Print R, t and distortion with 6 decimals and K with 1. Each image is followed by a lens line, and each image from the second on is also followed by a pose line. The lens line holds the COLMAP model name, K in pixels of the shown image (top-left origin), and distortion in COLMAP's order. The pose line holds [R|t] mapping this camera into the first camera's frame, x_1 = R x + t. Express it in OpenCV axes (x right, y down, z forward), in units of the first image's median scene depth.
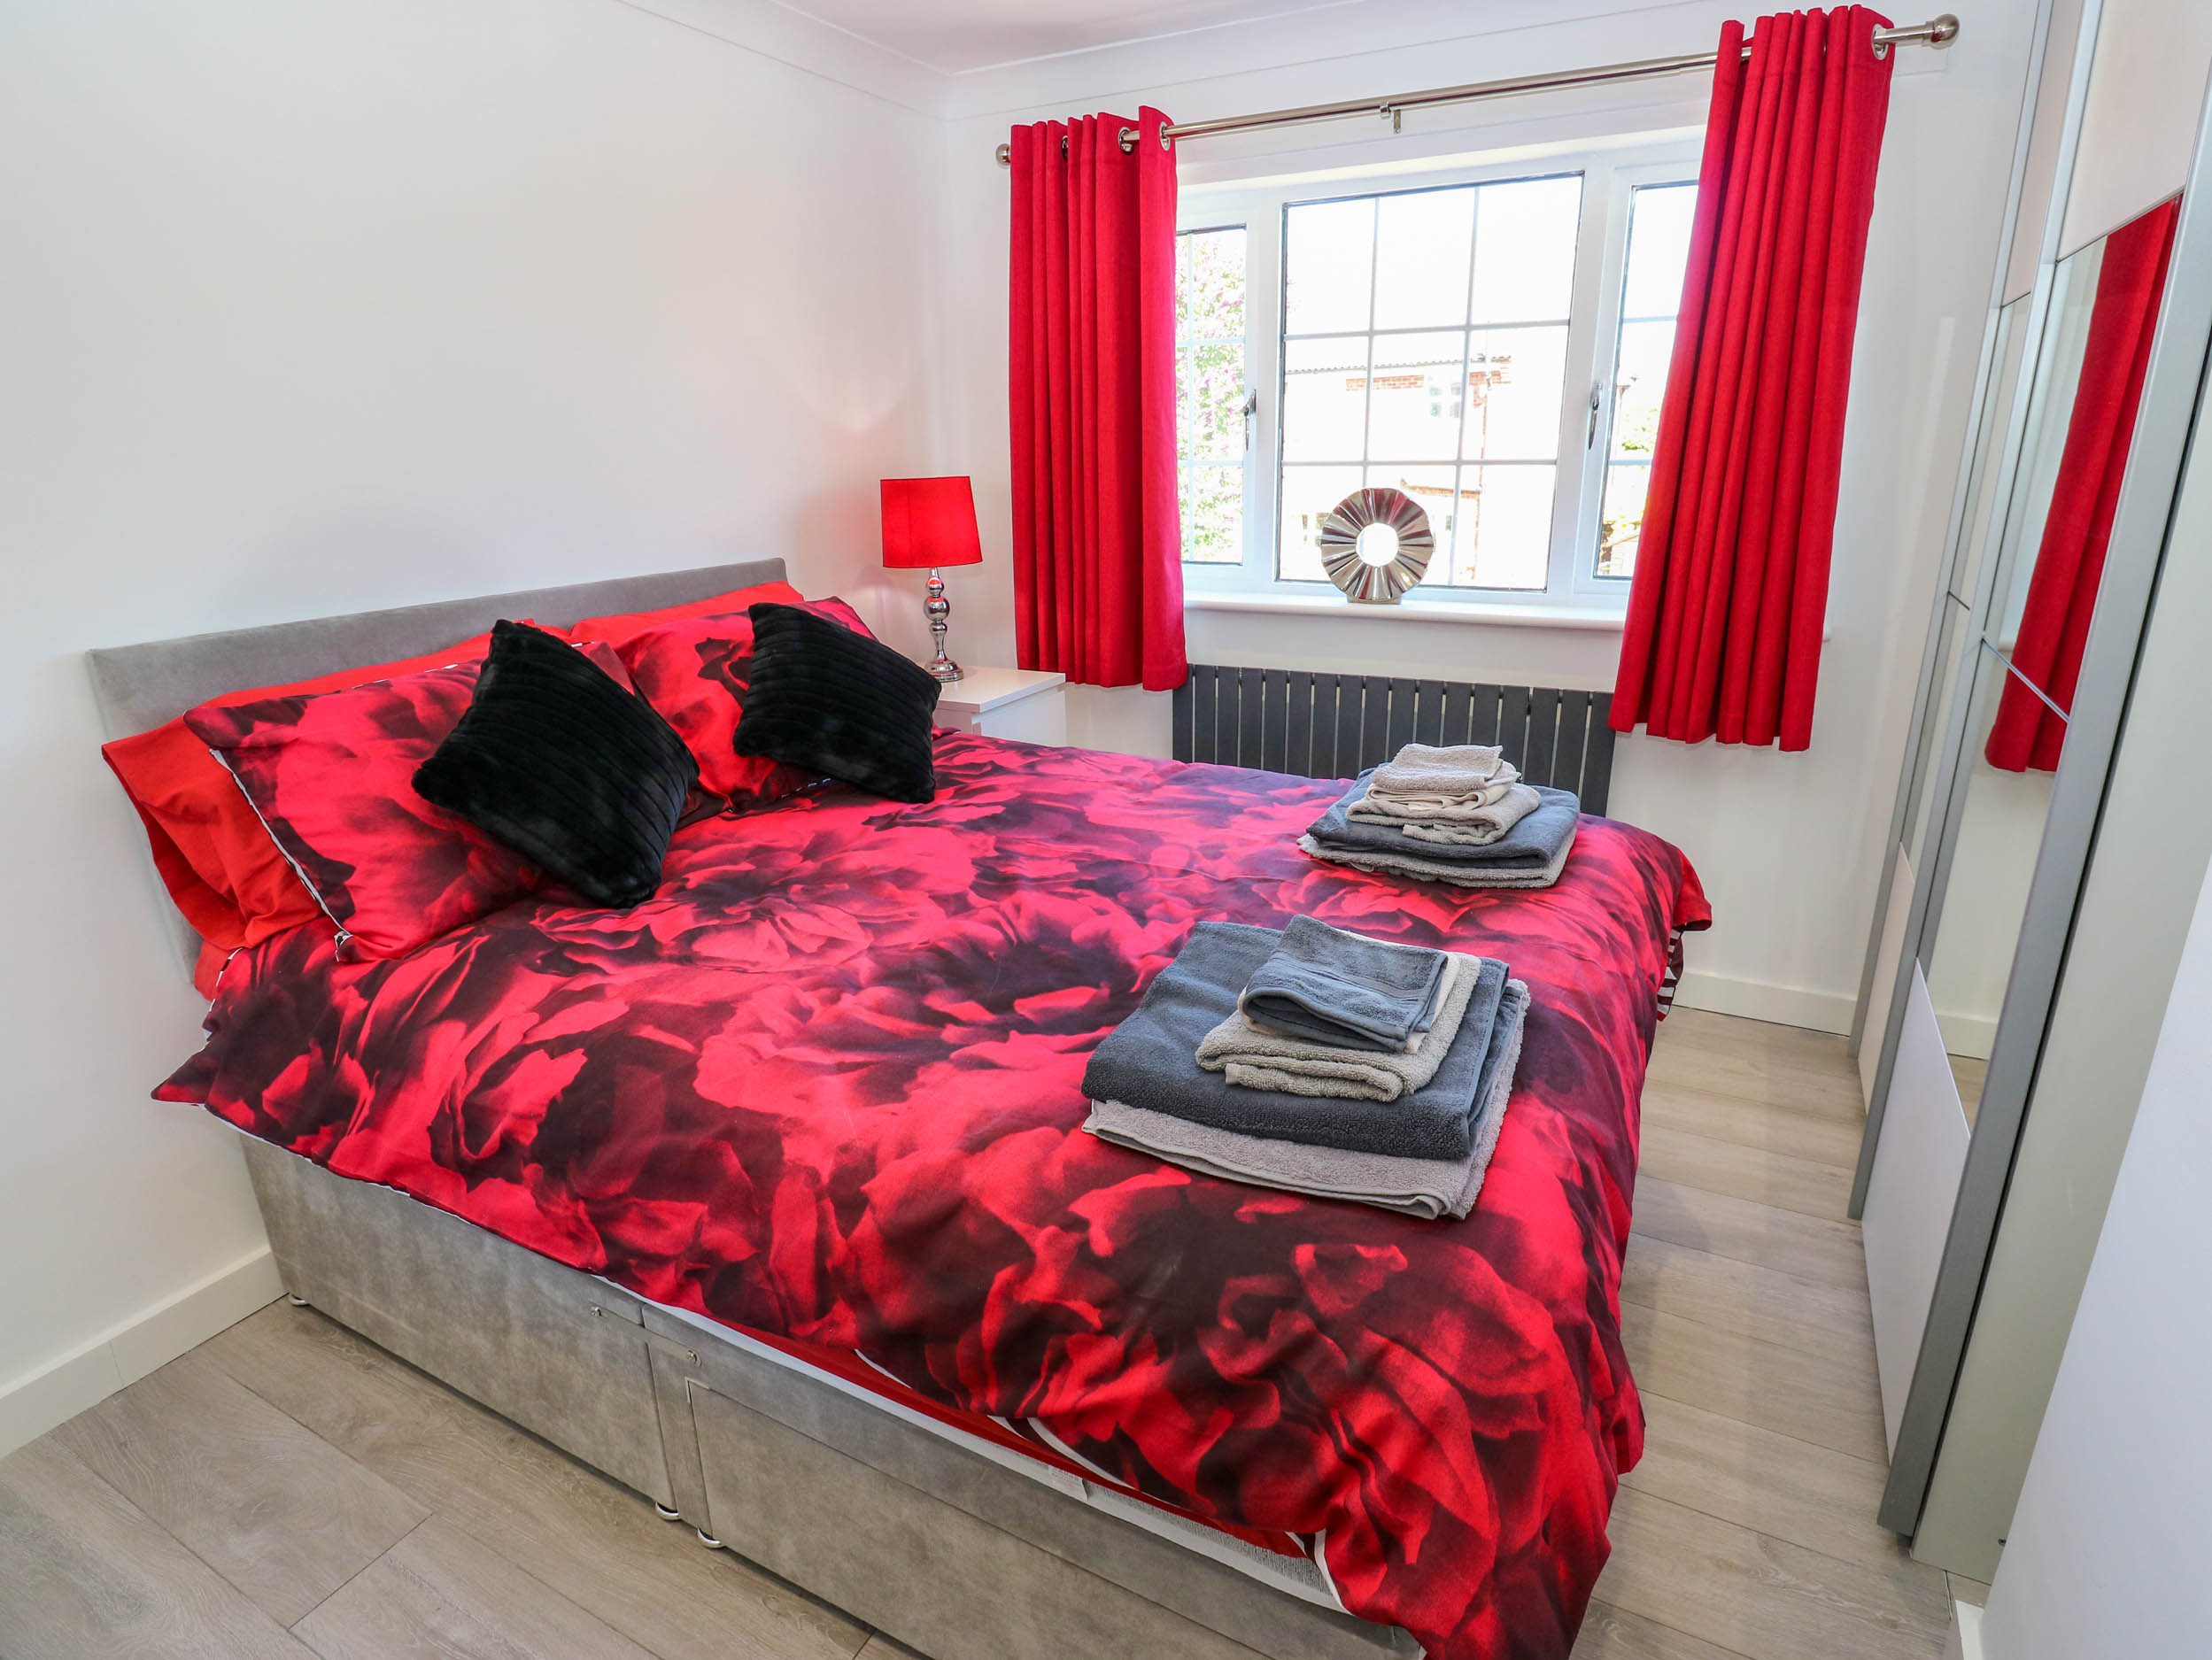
lens RADIAL K [[1167.9, 0, 1108.6], [0, 1167.9, 818.1], [0, 0, 1]] dist [0.002432, -0.014835]
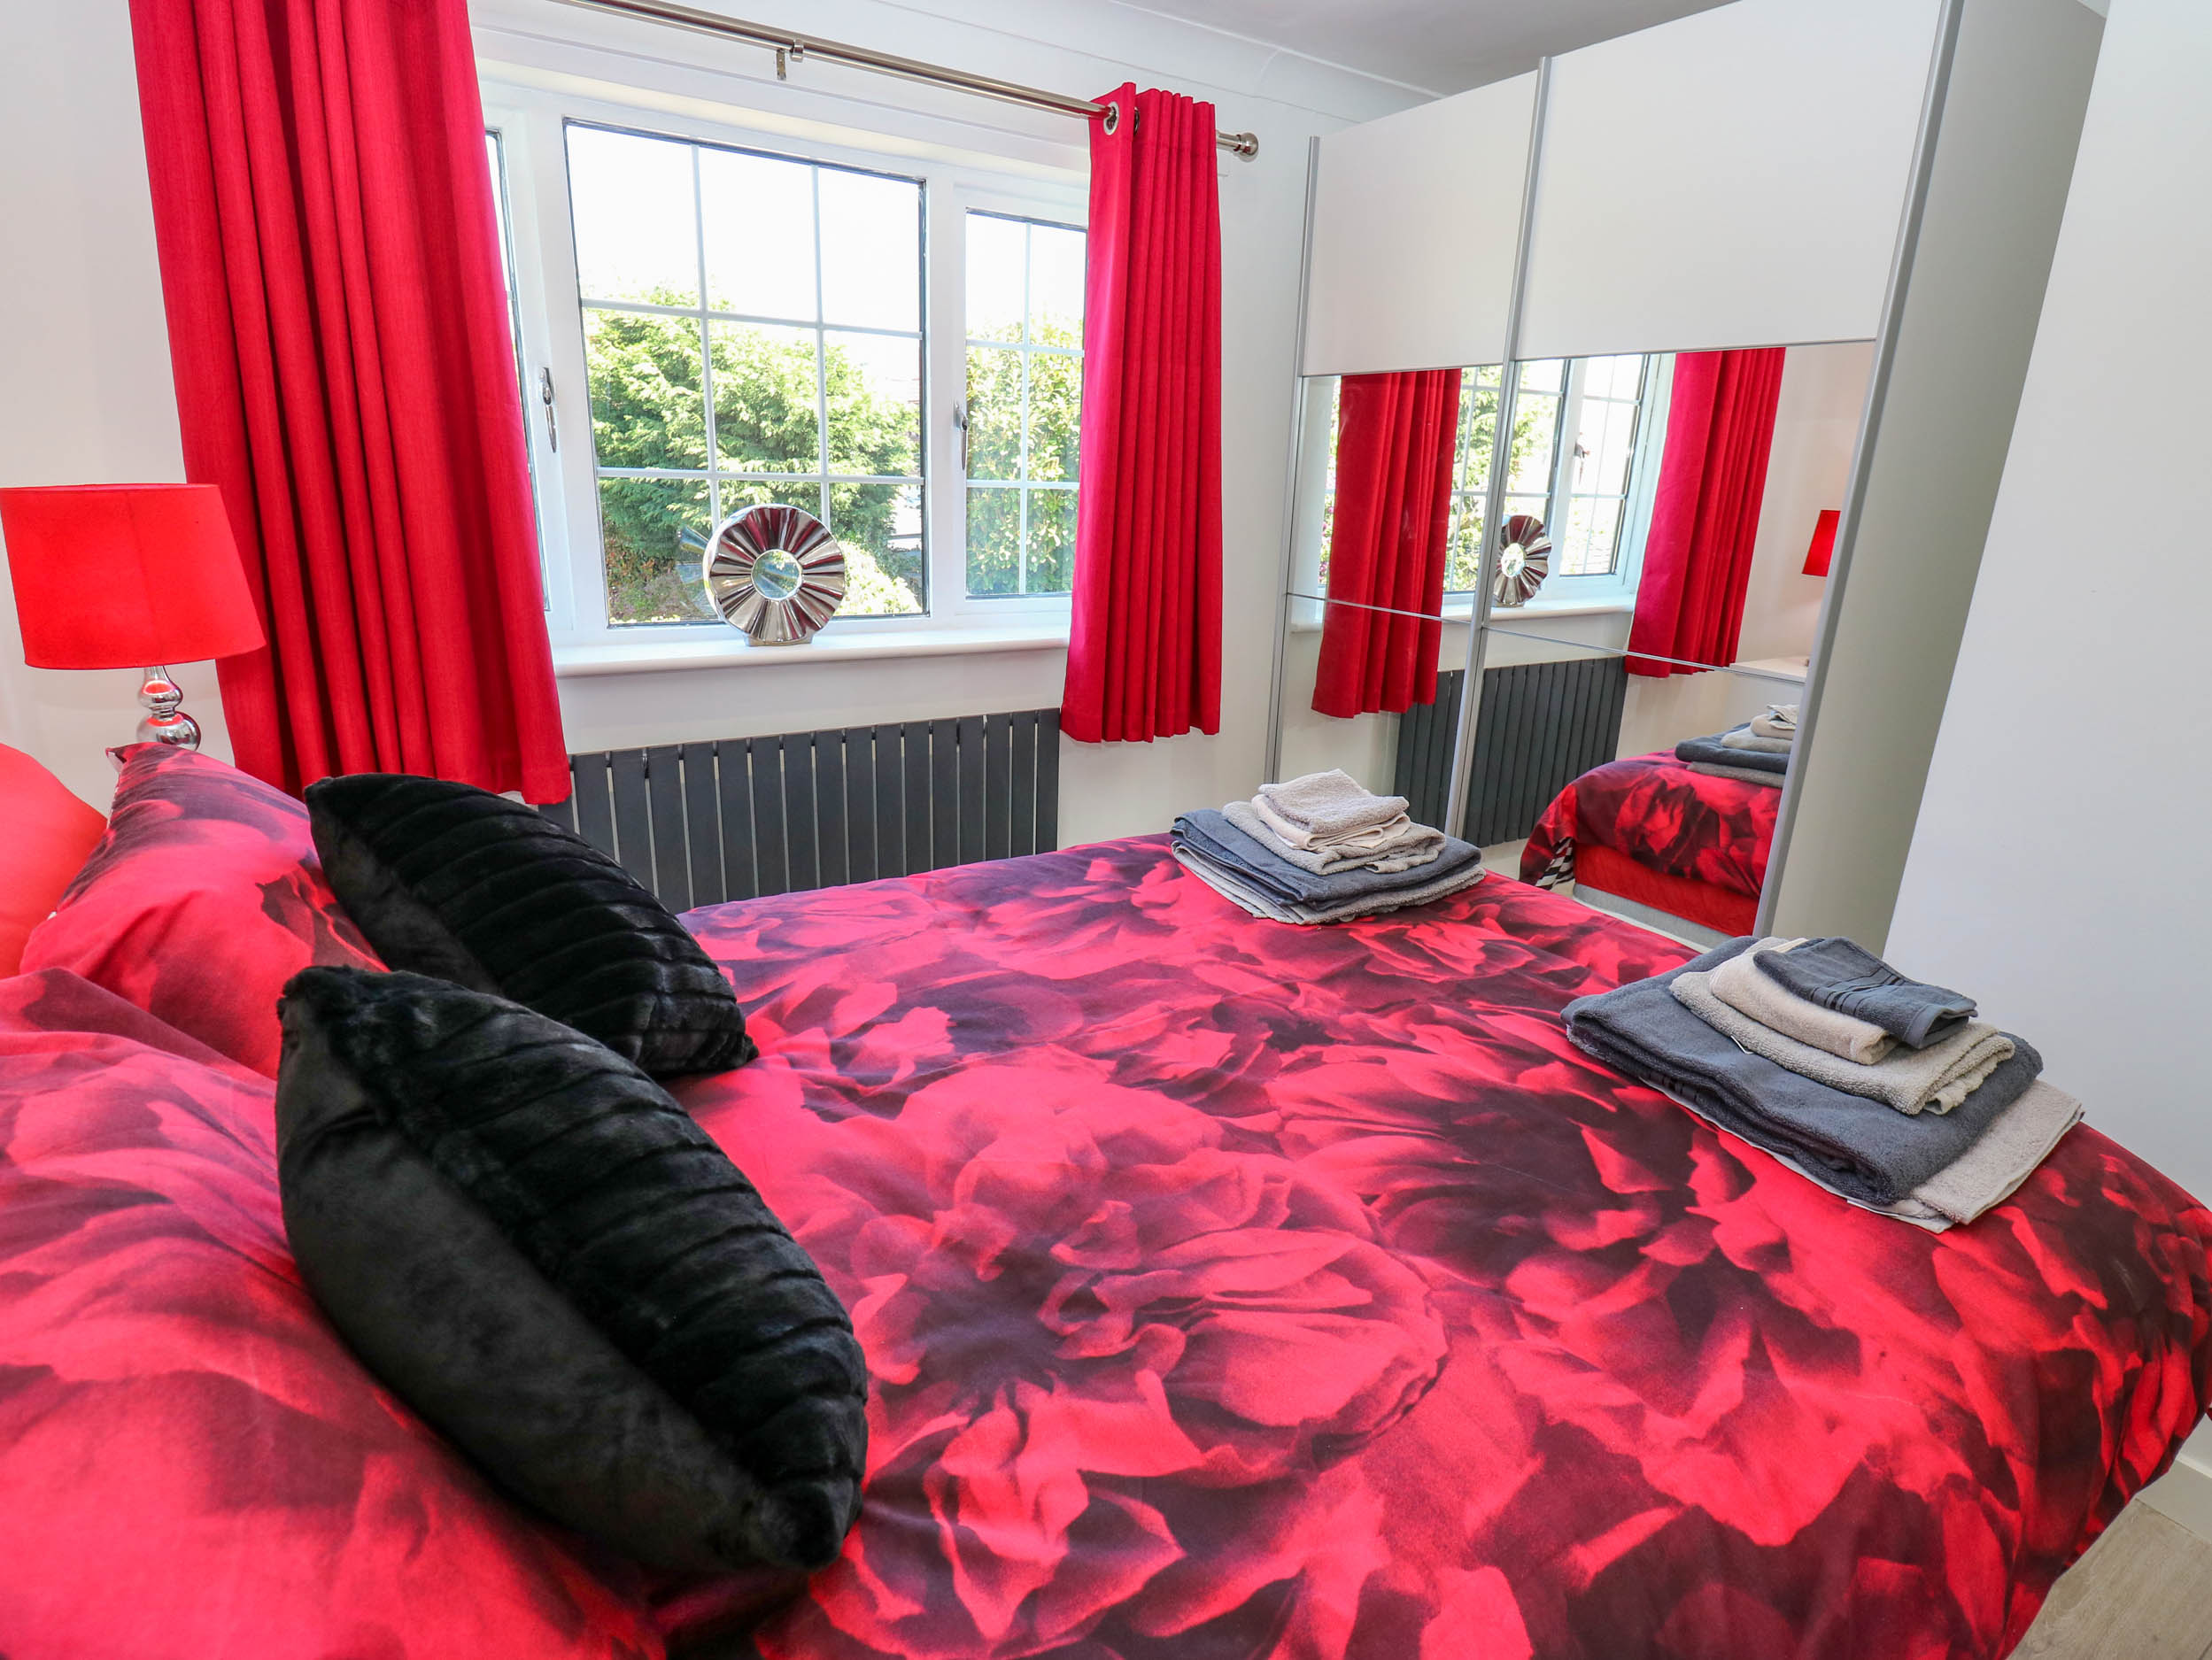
lens RADIAL K [[1167.9, 0, 1113.3], [0, 1167.9, 814.9], [0, 0, 1]] dist [0.002432, -0.014835]
pose [[0.480761, -0.219801, 0.848856, -0.673236], [0.220197, 0.967314, 0.125762, -0.203824], [-0.848753, 0.126454, 0.513446, 0.661040]]
